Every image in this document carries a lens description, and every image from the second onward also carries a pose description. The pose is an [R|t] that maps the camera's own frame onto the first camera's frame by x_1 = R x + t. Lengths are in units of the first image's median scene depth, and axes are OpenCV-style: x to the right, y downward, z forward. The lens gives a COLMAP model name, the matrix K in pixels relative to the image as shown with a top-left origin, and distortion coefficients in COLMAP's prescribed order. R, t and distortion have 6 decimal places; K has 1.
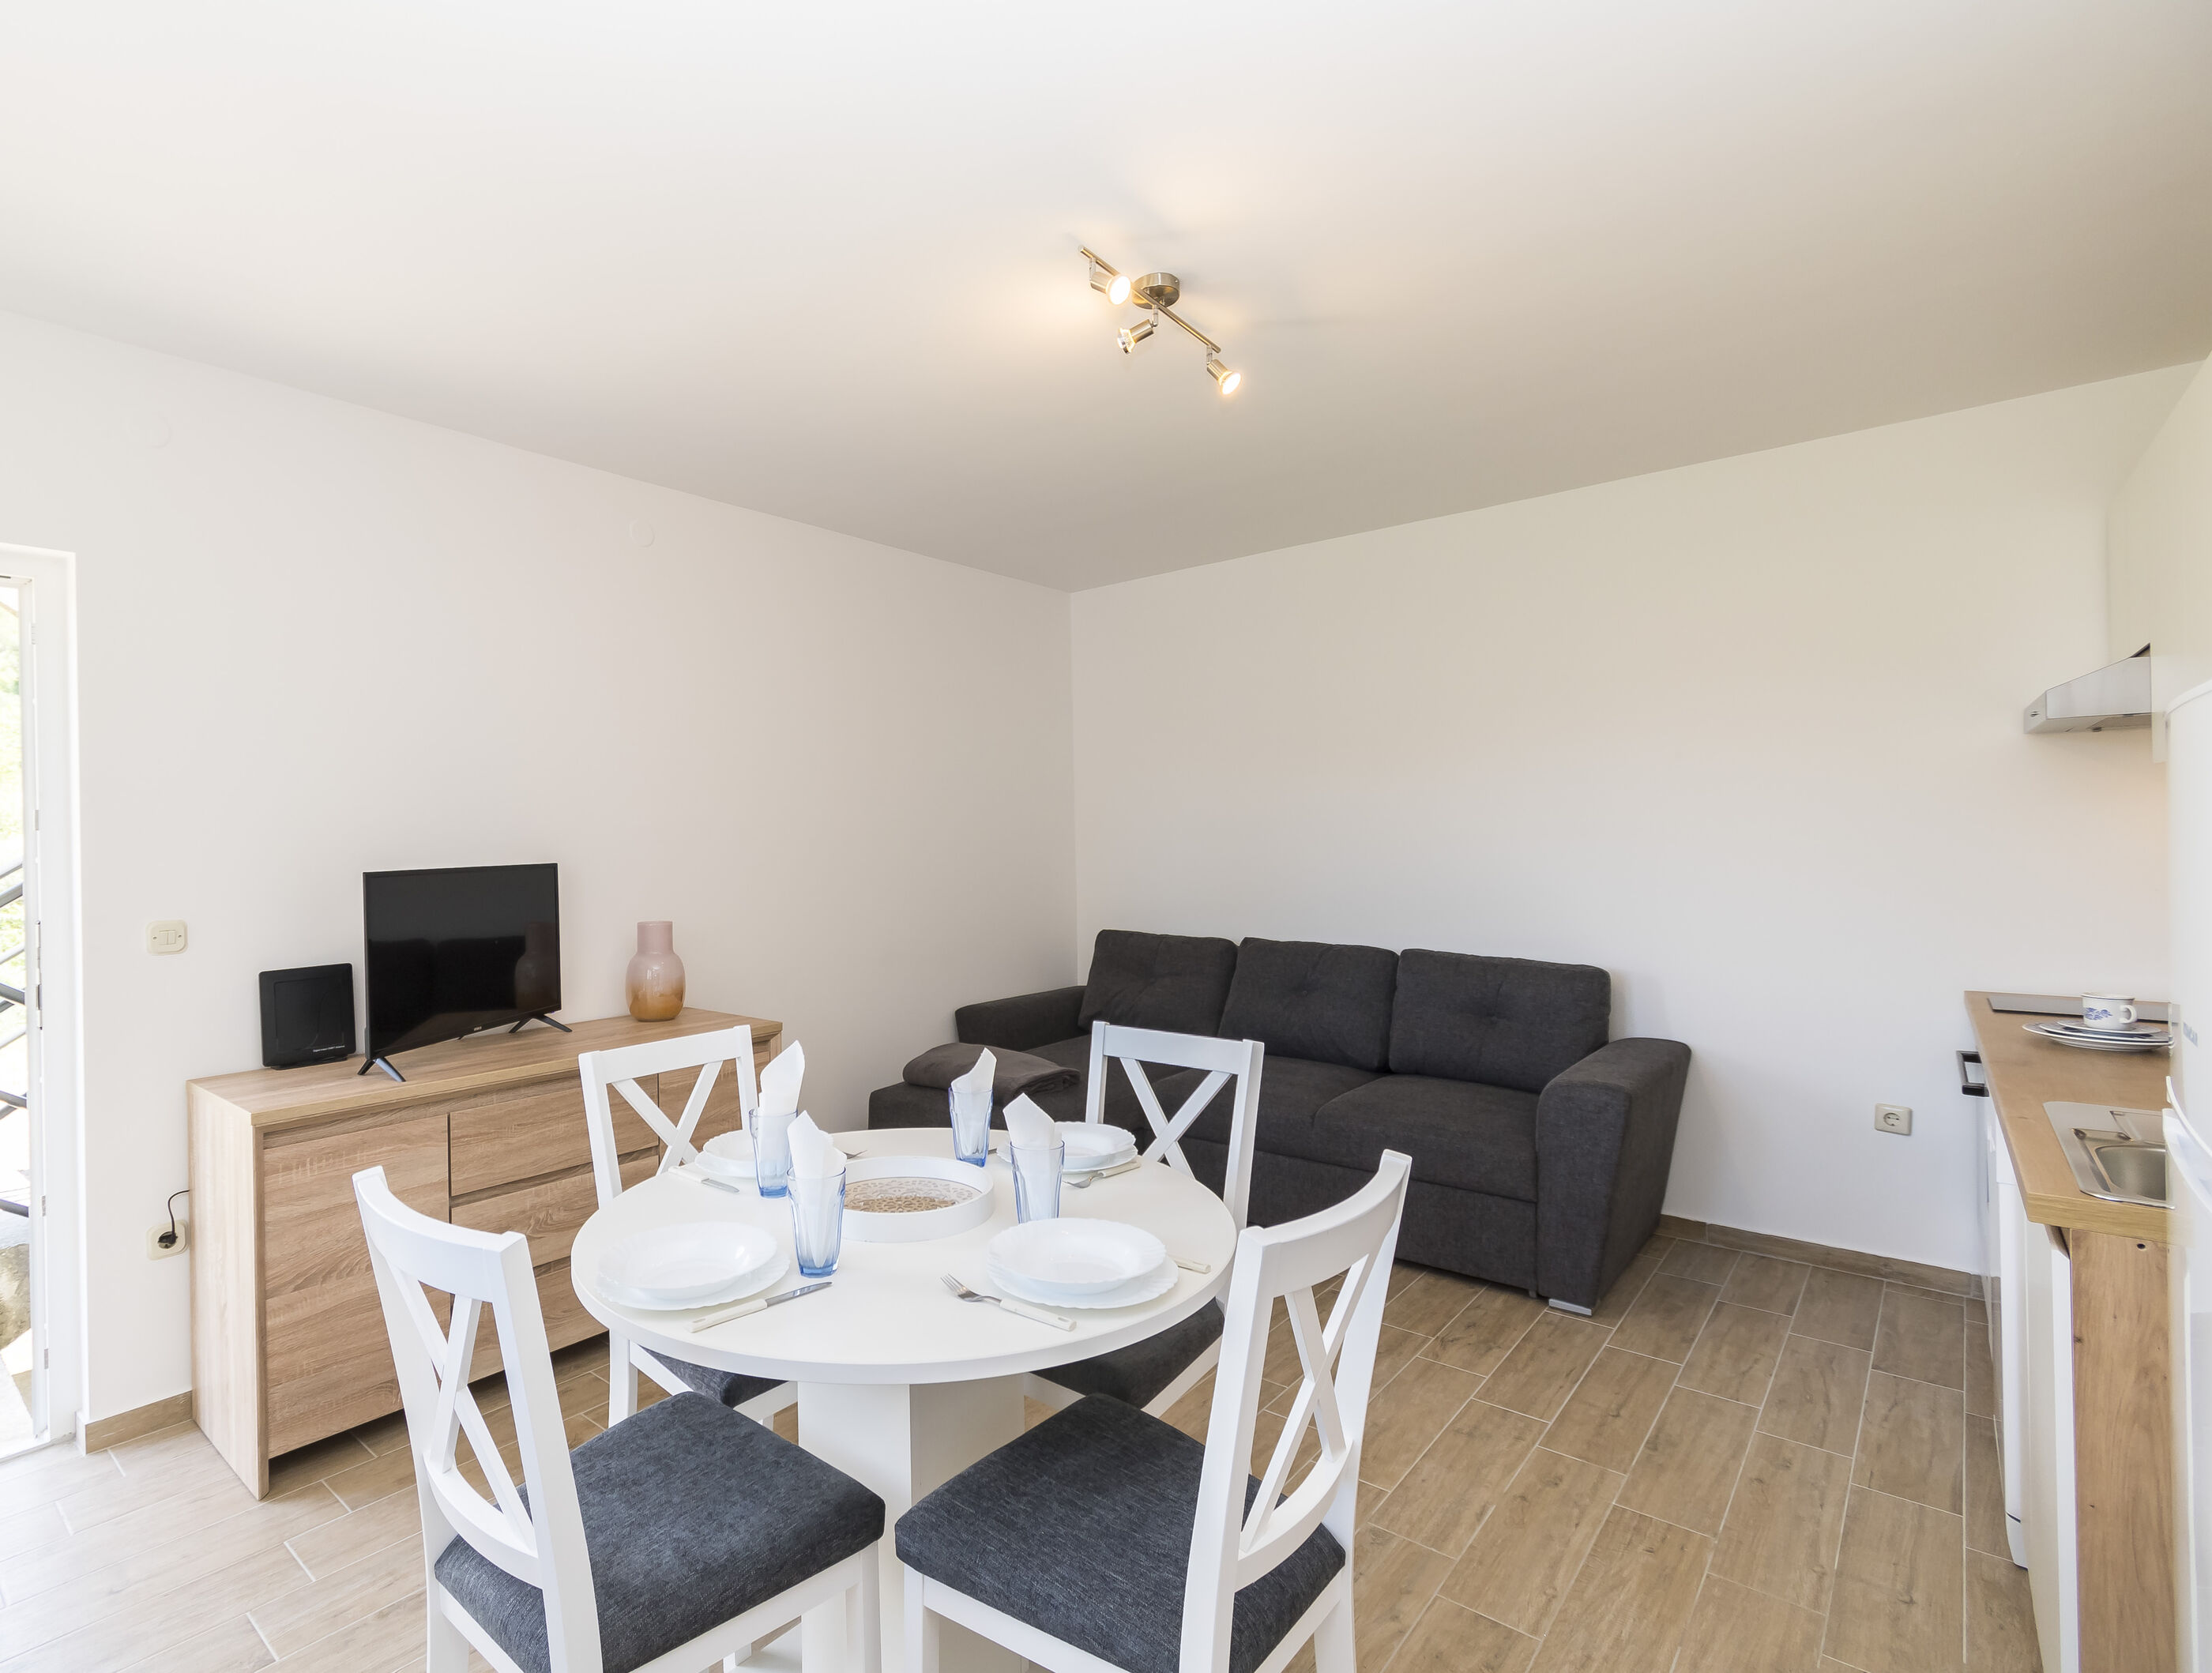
lens RADIAL K [[1090.7, 0, 945.4], [0, 1090.7, 838.5], [0, 0, 1]] dist [-0.001762, -0.001685]
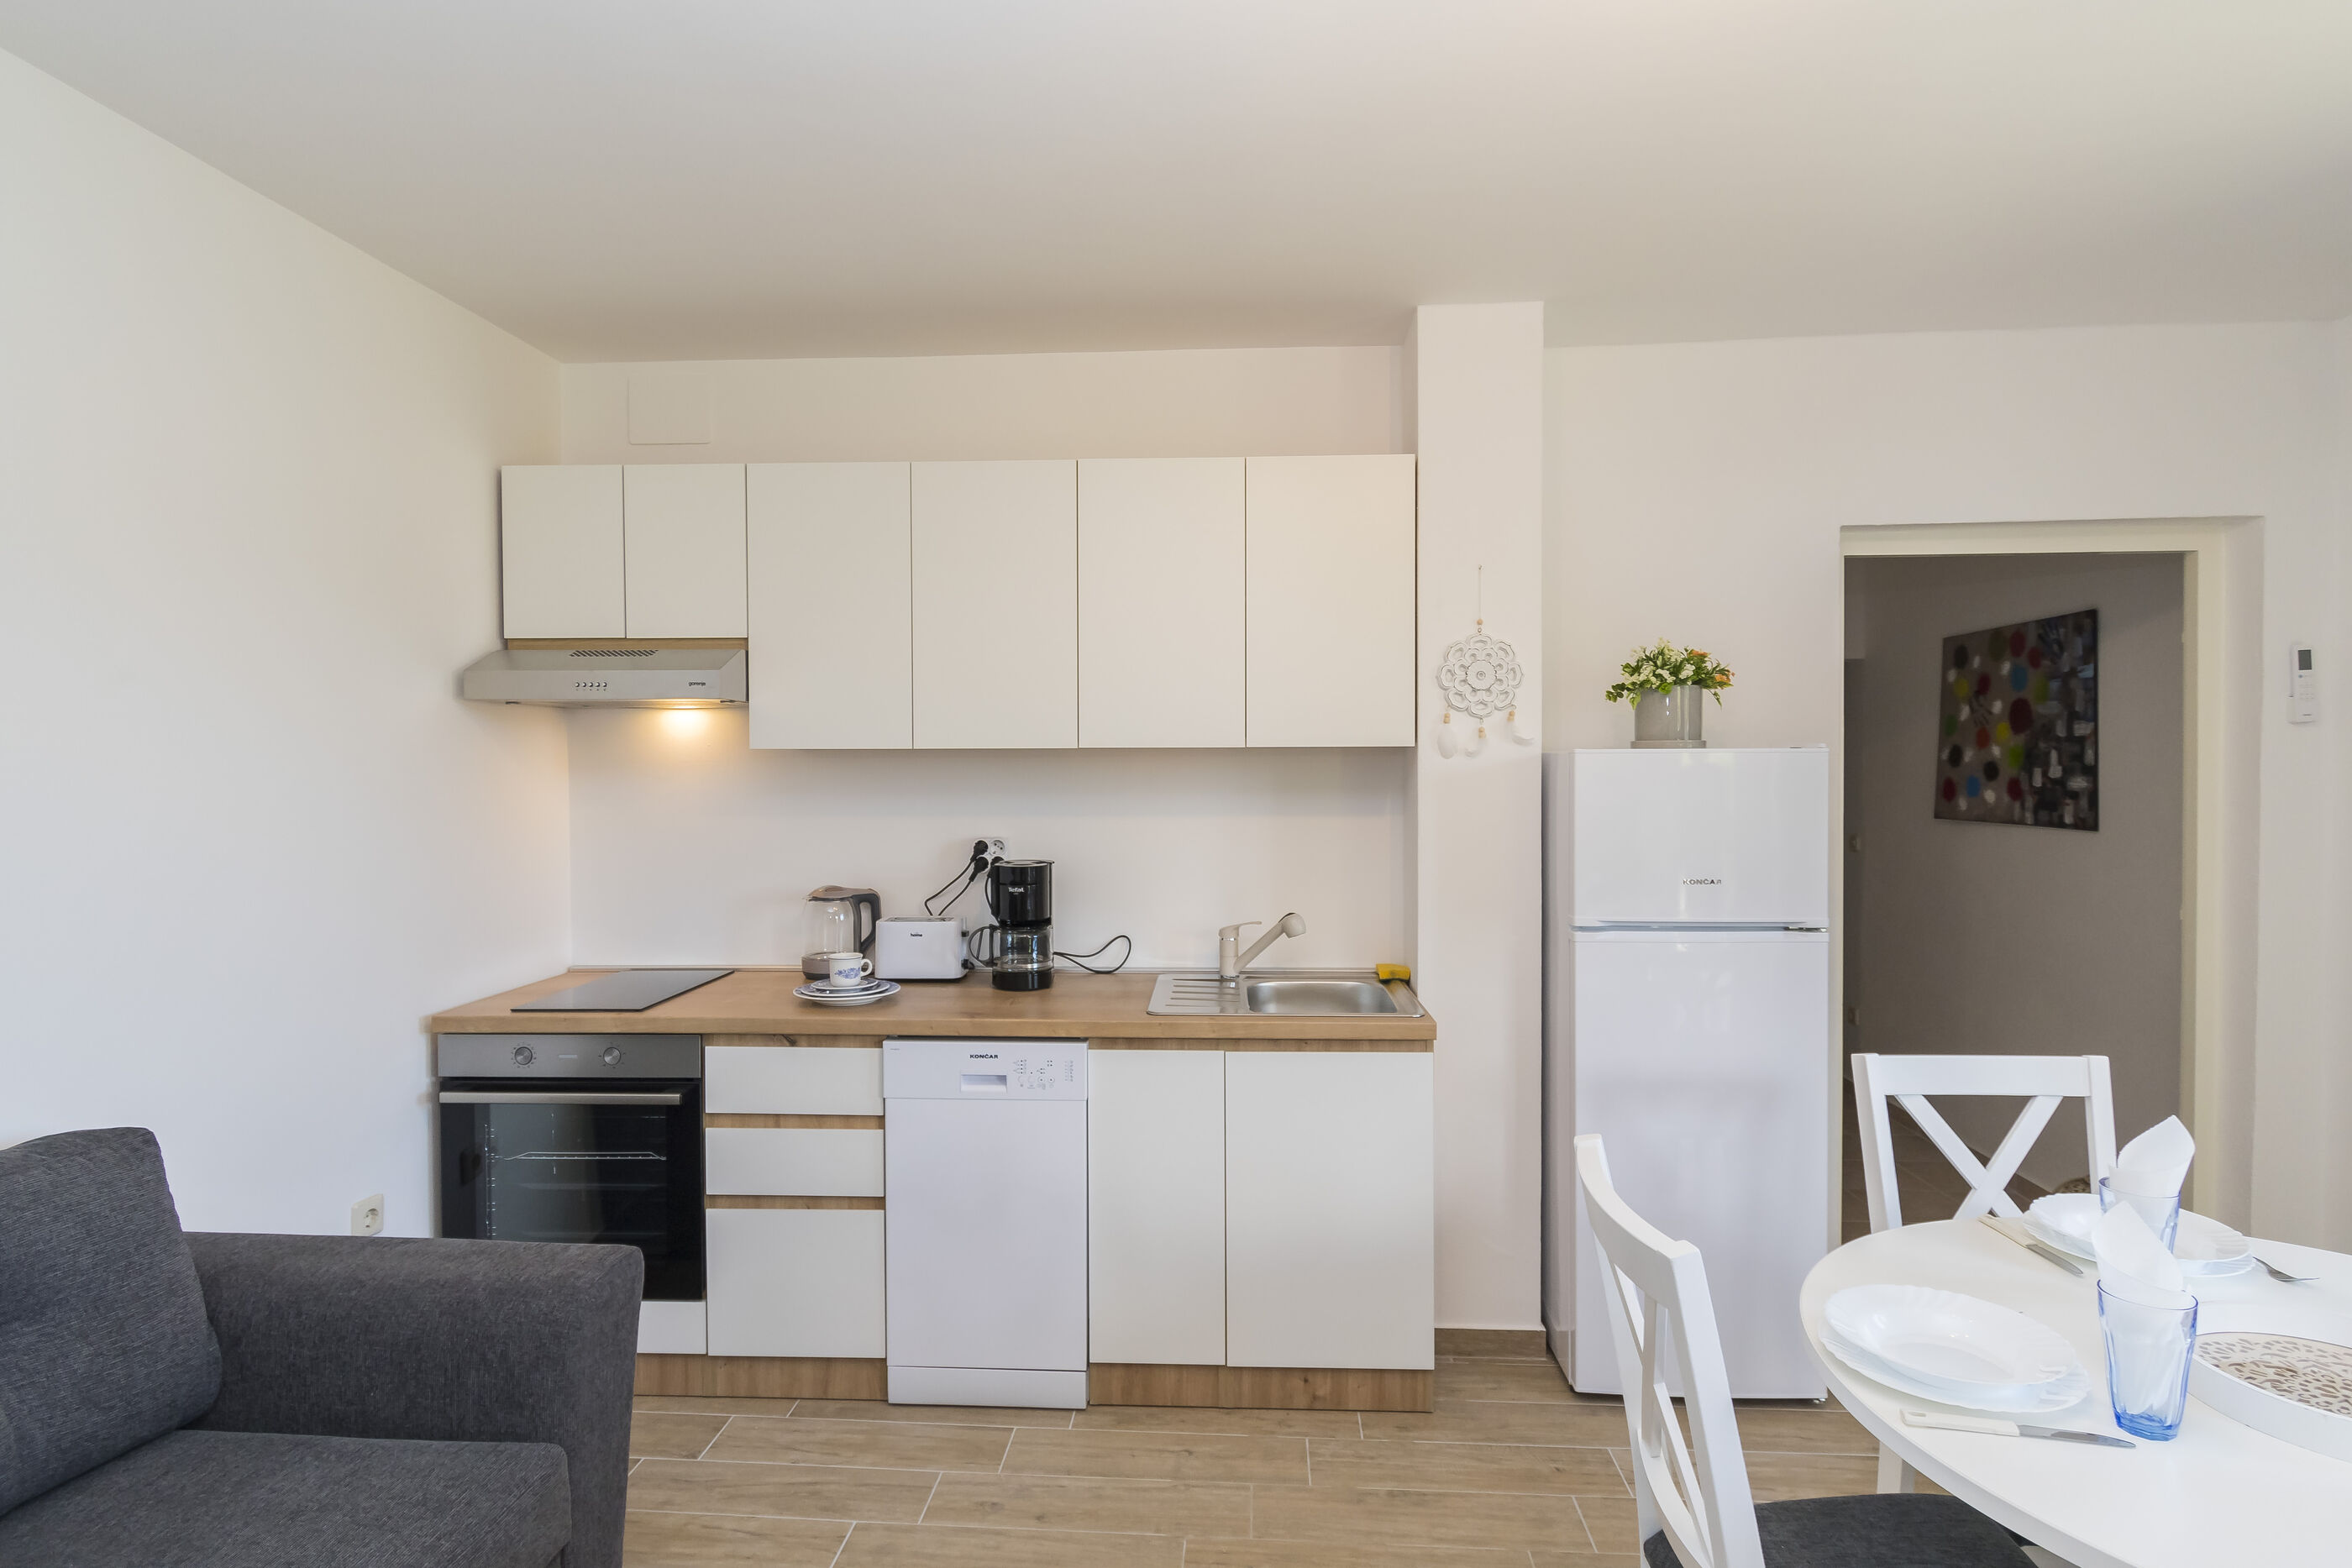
lens RADIAL K [[1210.1, 0, 1176.0], [0, 1210.1, 784.0], [0, 0, 1]] dist [0.007927, -0.012393]
pose [[-0.633899, 0.007414, 0.773381, -0.091350], [0.015937, 0.999867, 0.003477, -0.024564], [-0.773252, 0.014530, -0.633932, 1.135727]]
